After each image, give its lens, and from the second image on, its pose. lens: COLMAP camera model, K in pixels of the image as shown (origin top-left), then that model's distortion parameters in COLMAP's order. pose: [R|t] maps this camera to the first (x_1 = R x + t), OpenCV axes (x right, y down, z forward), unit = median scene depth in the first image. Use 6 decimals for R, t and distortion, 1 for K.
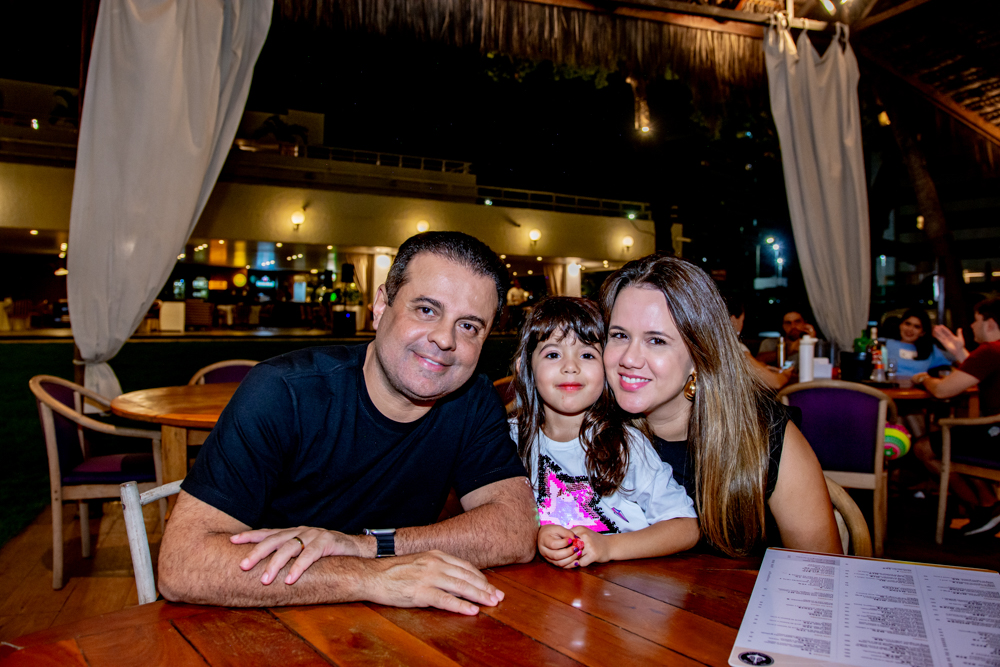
lens RADIAL K [[1019.7, 0, 500.0], [0, 1019.7, 333.5], [0, 0, 1]] dist [0.000859, 0.007568]
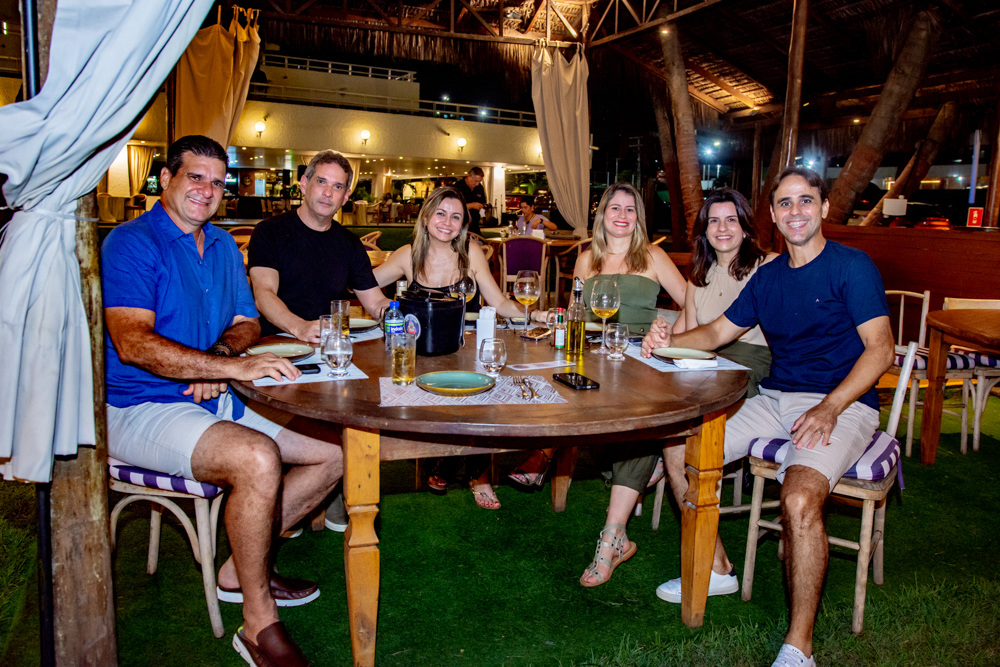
lens RADIAL K [[1019.7, 0, 500.0], [0, 1019.7, 333.5], [0, 0, 1]] dist [0.000859, 0.007568]
pose [[0.999139, 0.008400, 0.040634, 0.030938], [-0.012410, 0.994964, 0.099462, 0.005203], [-0.039594, -0.099881, 0.994211, -0.190876]]
